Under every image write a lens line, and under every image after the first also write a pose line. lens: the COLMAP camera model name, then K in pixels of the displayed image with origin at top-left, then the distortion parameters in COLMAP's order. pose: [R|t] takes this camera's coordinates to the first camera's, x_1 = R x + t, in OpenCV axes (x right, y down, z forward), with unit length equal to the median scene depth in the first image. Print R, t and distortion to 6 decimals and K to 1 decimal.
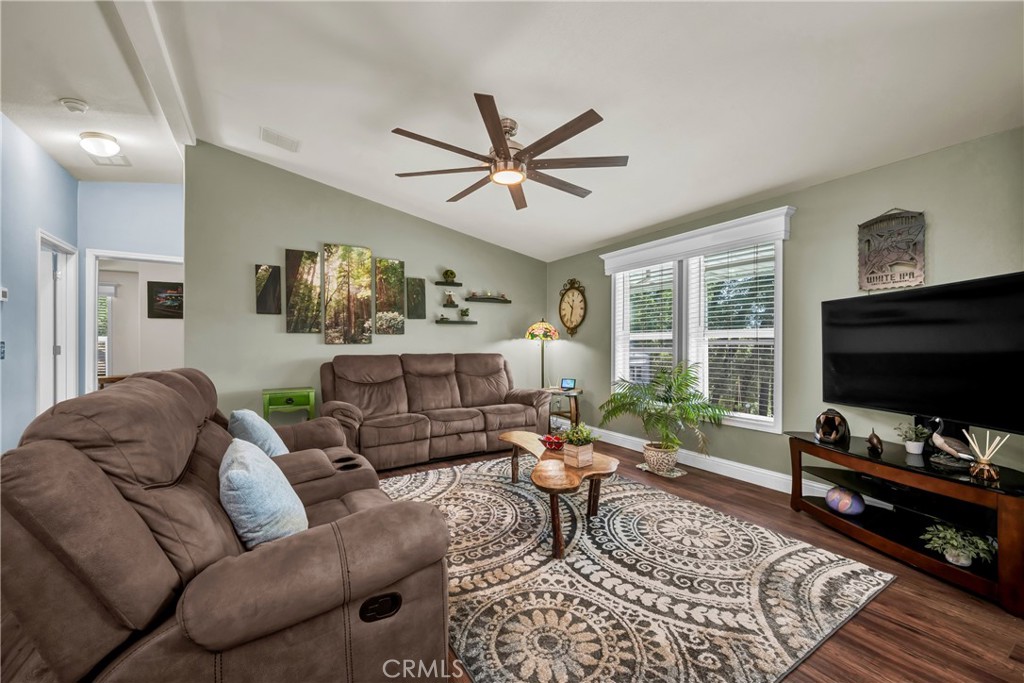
lens RADIAL K [[424.4, 0, 511.9], [0, 424.4, 331.6], [0, 0, 1]] dist [0.000792, 0.000036]
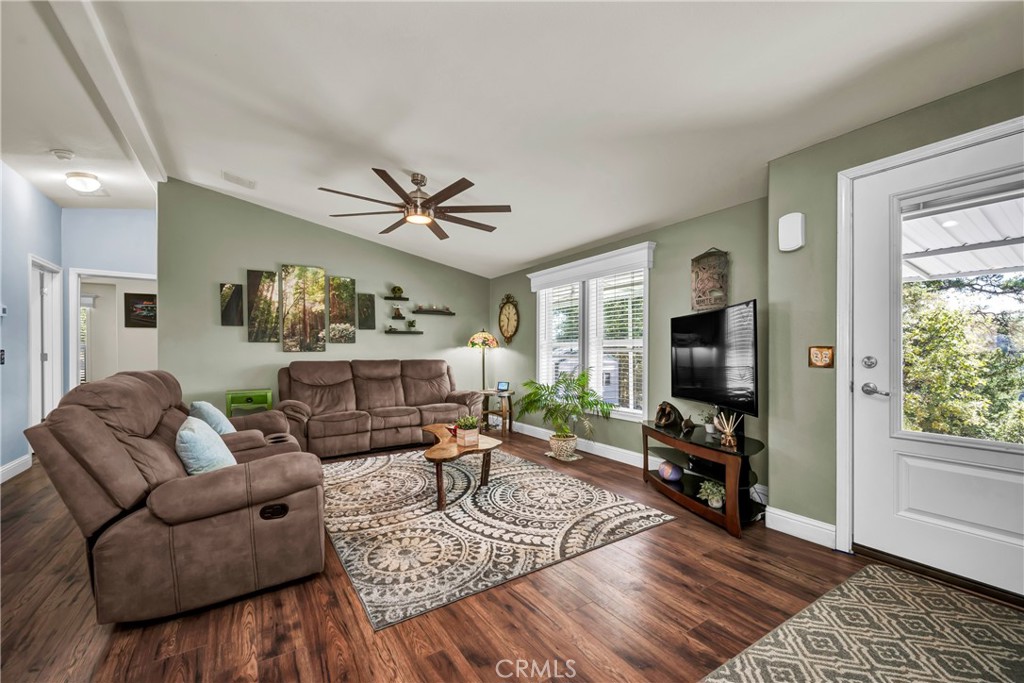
lens RADIAL K [[426.5, 0, 512.0], [0, 426.5, 341.5], [0, 0, 1]] dist [0.000182, -0.000015]
pose [[0.999558, 0.000270, 0.029716, 0.210646], [-0.000480, 0.999975, 0.007072, -0.009547], [-0.029713, -0.007083, 0.999533, -0.254024]]
